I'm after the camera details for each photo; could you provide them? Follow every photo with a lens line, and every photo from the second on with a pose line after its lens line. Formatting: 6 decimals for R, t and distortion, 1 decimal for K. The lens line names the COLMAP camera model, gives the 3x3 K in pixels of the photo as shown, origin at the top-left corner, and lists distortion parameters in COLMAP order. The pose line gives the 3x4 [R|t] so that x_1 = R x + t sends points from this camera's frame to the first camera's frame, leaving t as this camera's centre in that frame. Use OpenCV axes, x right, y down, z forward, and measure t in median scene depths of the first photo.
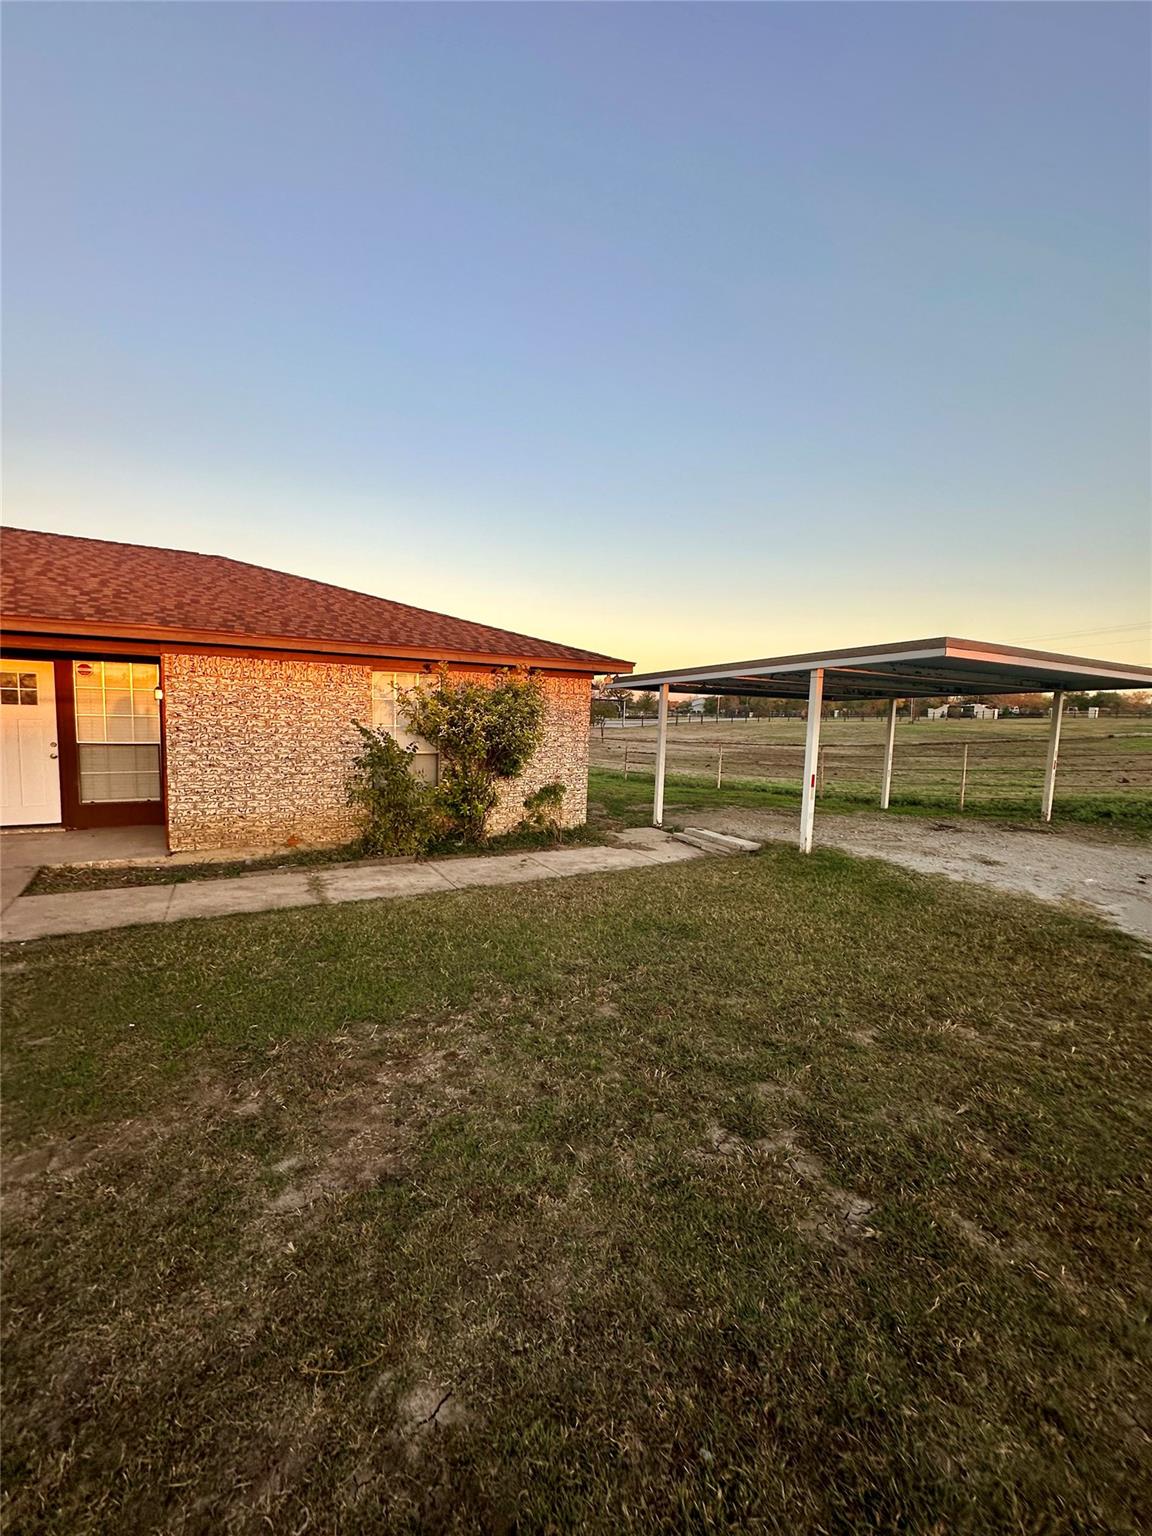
lens RADIAL K [[667.4, 0, 580.3], [0, 667.4, 764.3], [0, 0, 1]] dist [-0.000755, 0.000111]
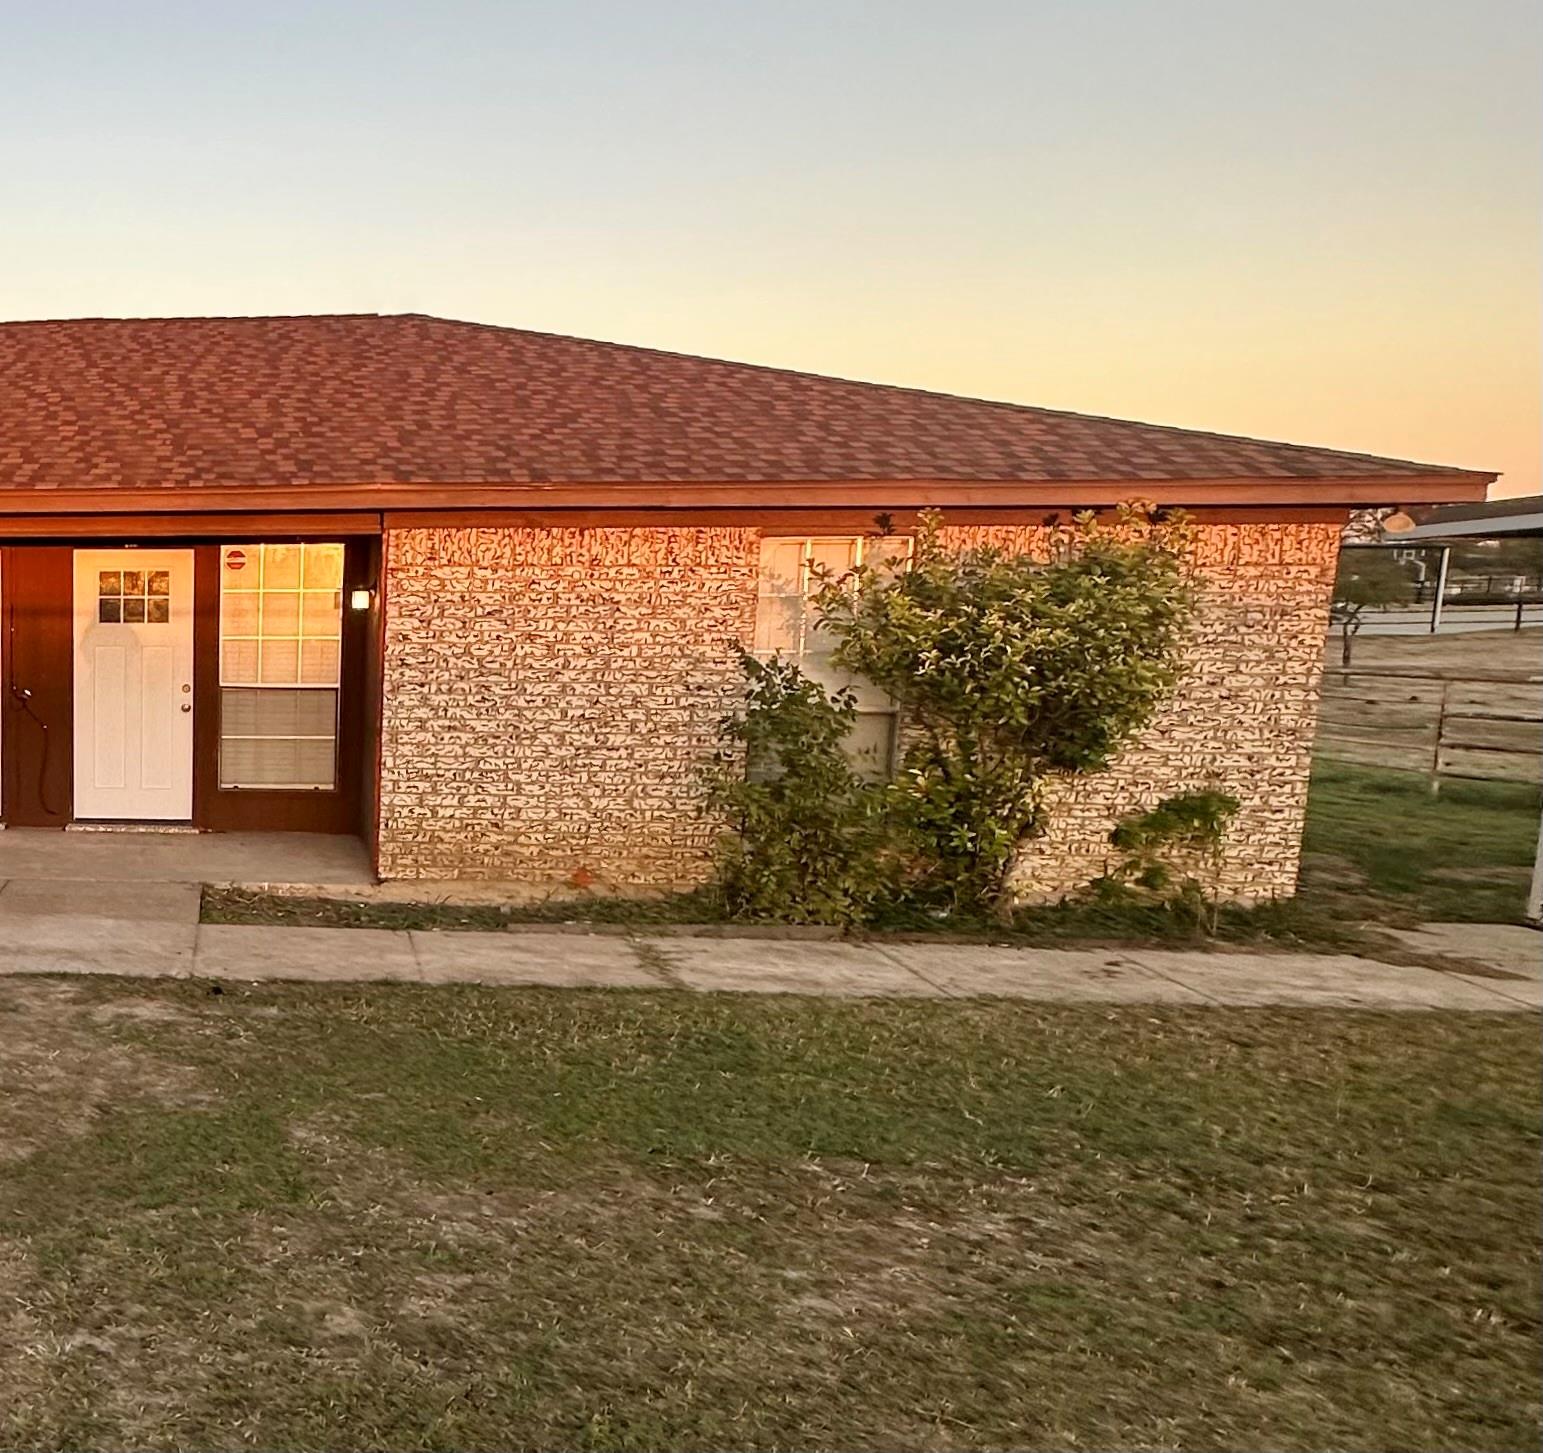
lens RADIAL K [[790.2, 0, 770.7], [0, 790.2, 773.6], [0, 0, 1]] dist [-0.000320, -0.000095]
pose [[0.799273, 0.058397, -0.598124, 0.042725], [-0.022529, 0.997480, 0.067281, -0.008989], [0.600546, -0.040300, 0.798574, 0.537992]]
